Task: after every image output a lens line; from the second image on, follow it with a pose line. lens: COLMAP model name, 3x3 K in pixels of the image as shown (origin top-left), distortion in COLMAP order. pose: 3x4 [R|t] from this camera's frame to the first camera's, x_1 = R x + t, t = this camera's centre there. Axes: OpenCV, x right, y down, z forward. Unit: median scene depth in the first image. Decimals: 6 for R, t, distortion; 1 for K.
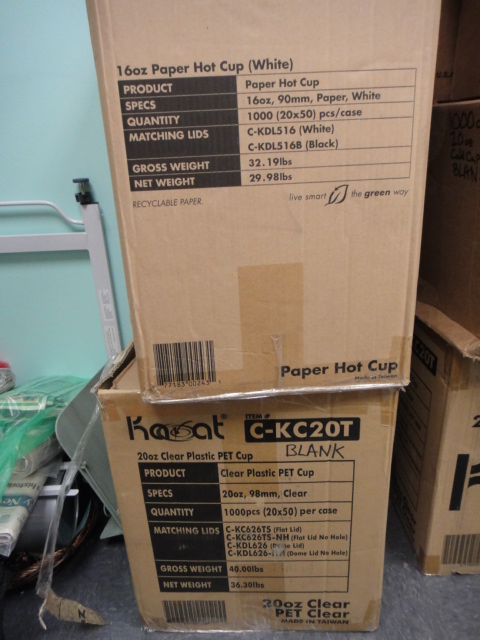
lens RADIAL K [[458.8, 0, 242.0], [0, 458.8, 323.0], [0, 0, 1]] dist [0.004706, -0.004736]
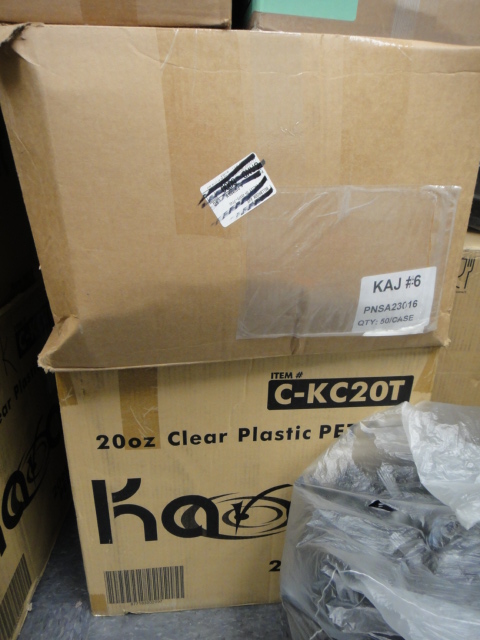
lens RADIAL K [[458.8, 0, 241.1], [0, 458.8, 321.7], [0, 0, 1]] dist [0.004706, -0.004736]
pose [[0.994075, 0.033486, 0.103414, 0.777504], [-0.033998, 0.999417, 0.003190, -0.020588], [-0.103247, -0.006687, 0.994633, 0.162707]]
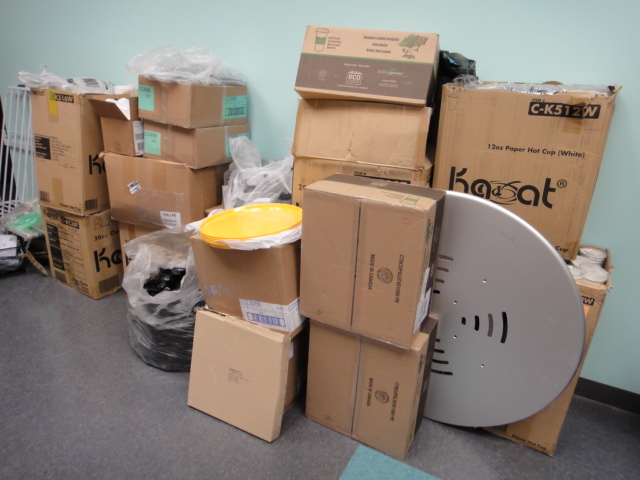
lens RADIAL K [[458.8, 0, 319.6], [0, 458.8, 231.9], [0, 0, 1]] dist [0.004706, -0.004736]
pose [[0.873634, 0.259465, -0.411633, 3.491725], [-0.271635, 0.961938, 0.029833, -0.370249], [0.403706, 0.085751, 0.910861, -1.624246]]
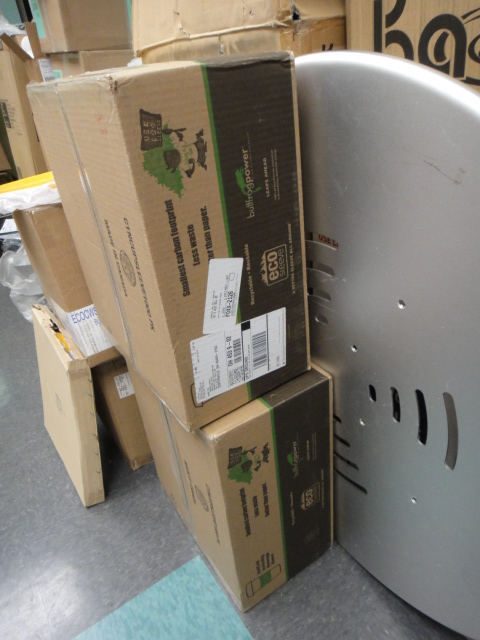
lens RADIAL K [[458.8, 0, 241.6], [0, 458.8, 320.3], [0, 0, 1]] dist [0.004706, -0.004736]
pose [[0.554770, 0.413417, -0.722023, 3.806255], [-0.248367, 0.910533, 0.330520, -0.474642], [0.794068, -0.004036, 0.607815, 0.088108]]
